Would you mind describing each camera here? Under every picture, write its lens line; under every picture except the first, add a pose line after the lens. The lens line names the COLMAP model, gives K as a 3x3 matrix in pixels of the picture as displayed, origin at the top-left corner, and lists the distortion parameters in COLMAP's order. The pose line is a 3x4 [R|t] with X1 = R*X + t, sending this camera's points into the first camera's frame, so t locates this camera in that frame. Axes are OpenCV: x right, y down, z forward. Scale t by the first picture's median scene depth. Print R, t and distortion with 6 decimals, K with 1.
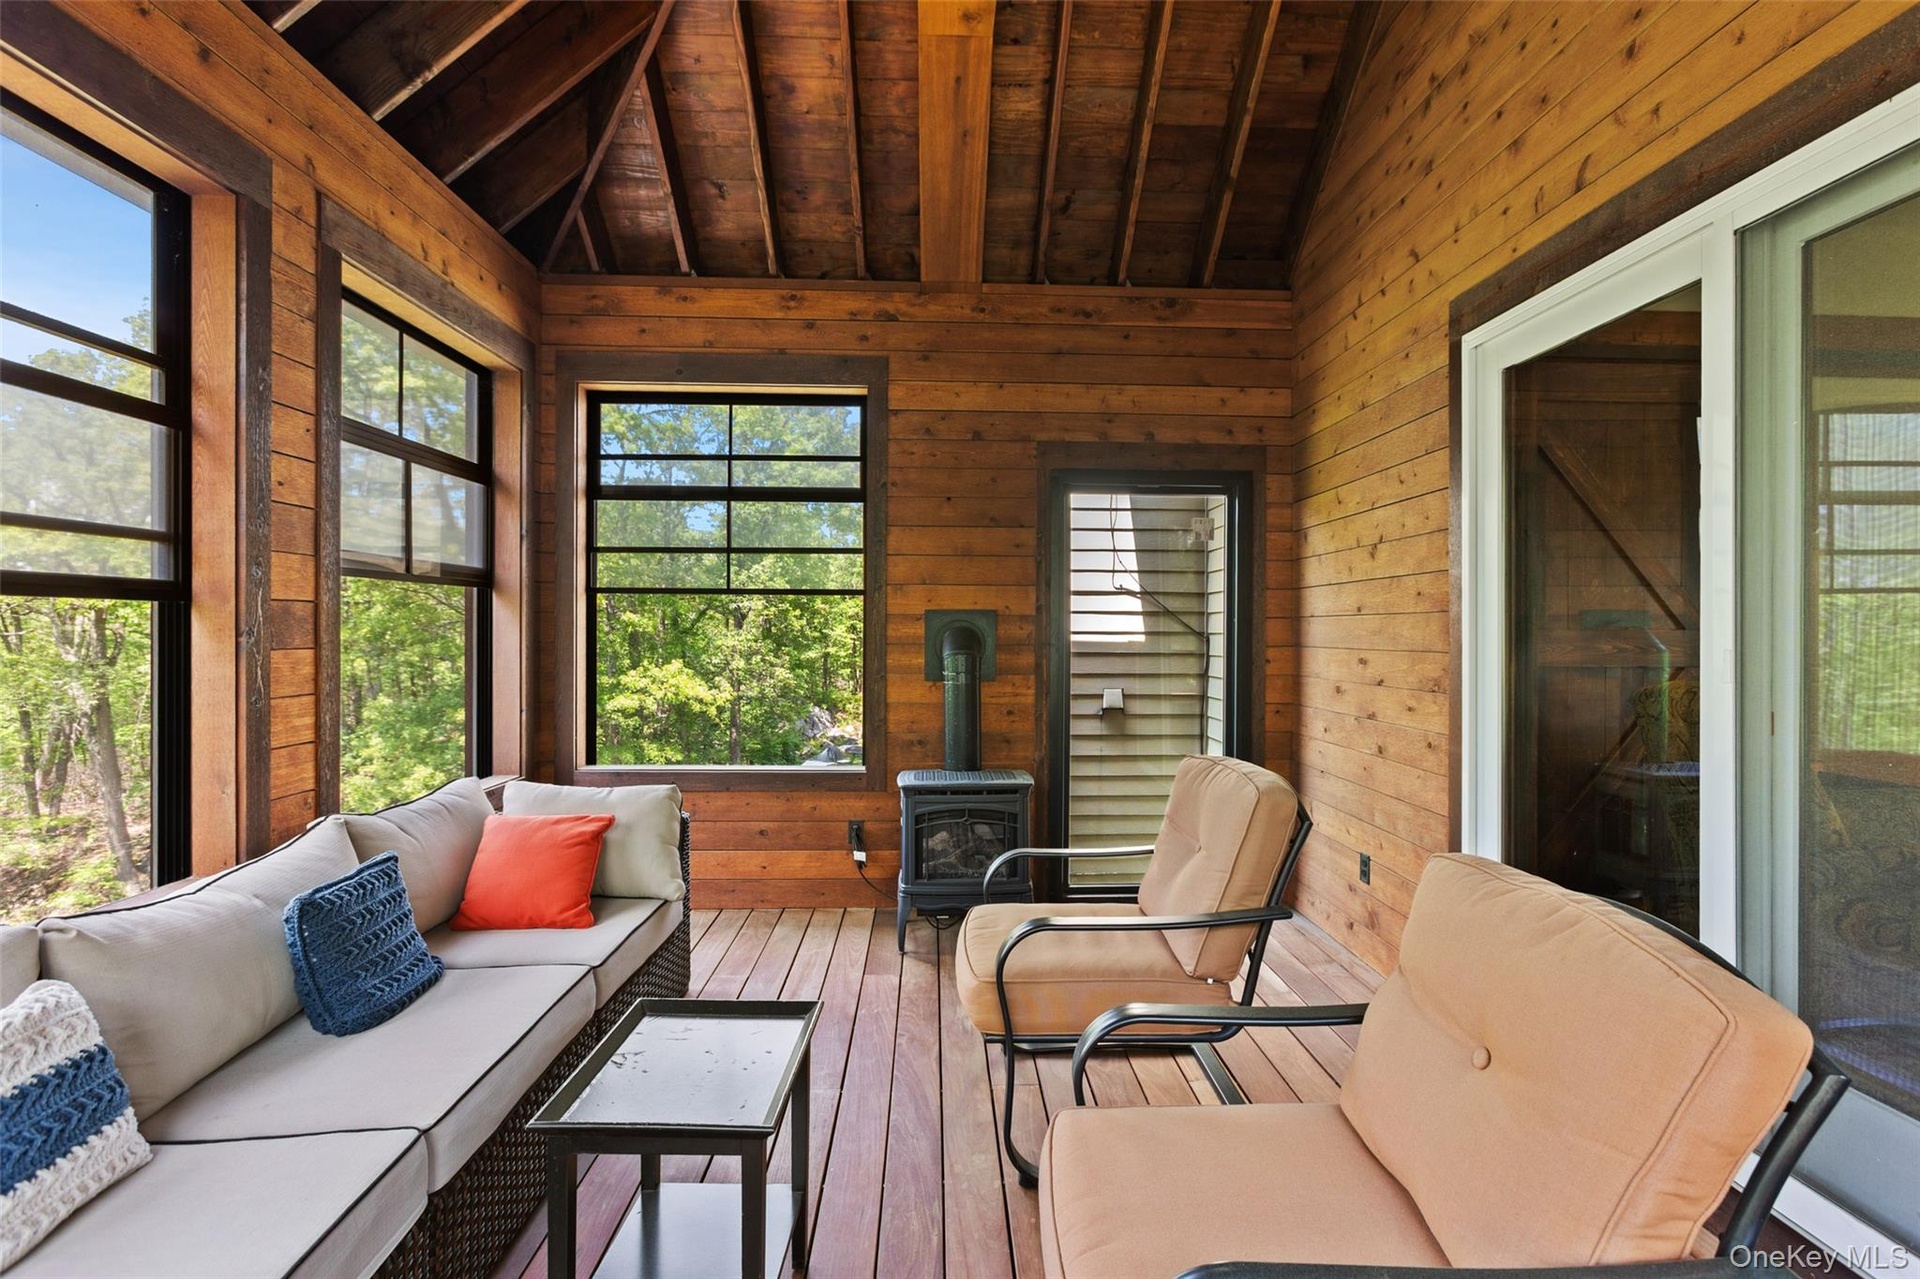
lens RADIAL K [[863.1, 0, 965.4], [0, 863.1, 634.4], [0, 0, 1]] dist [-0.007969, 0.001810]
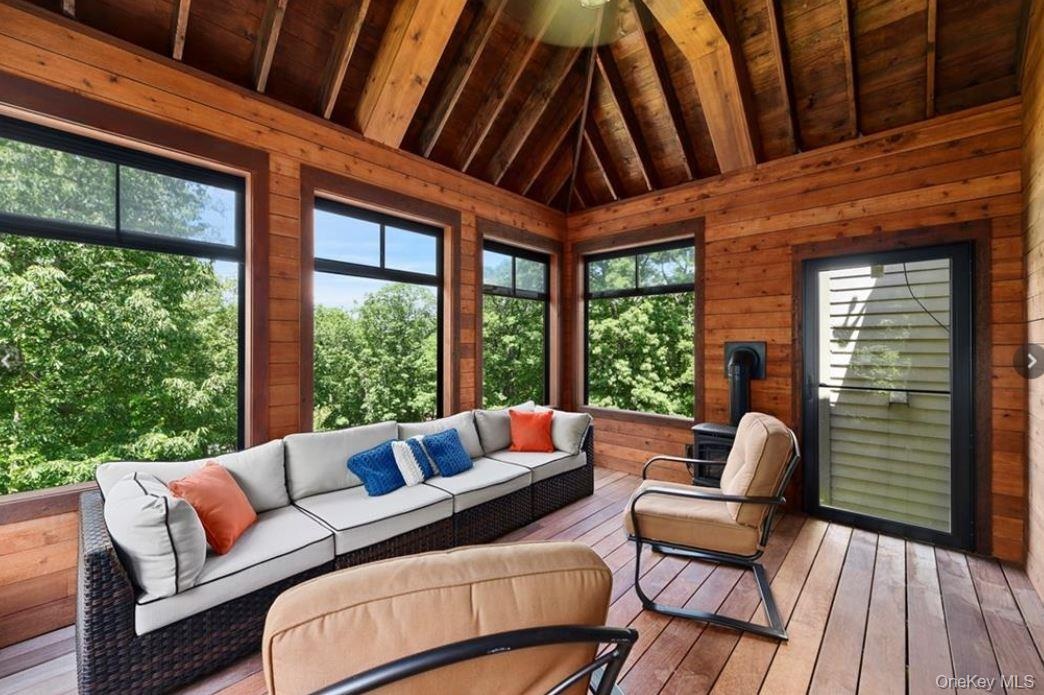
lens RADIAL K [[418.6, 0, 522.4], [0, 418.6, 349.9], [0, 0, 1]] dist [0.012341, 0.000599]
pose [[0.710585, 0.003628, -0.703602, 0.298211], [-0.002911, 0.999993, 0.002217, -0.011061], [0.703605, 0.000473, 0.710591, 0.004870]]
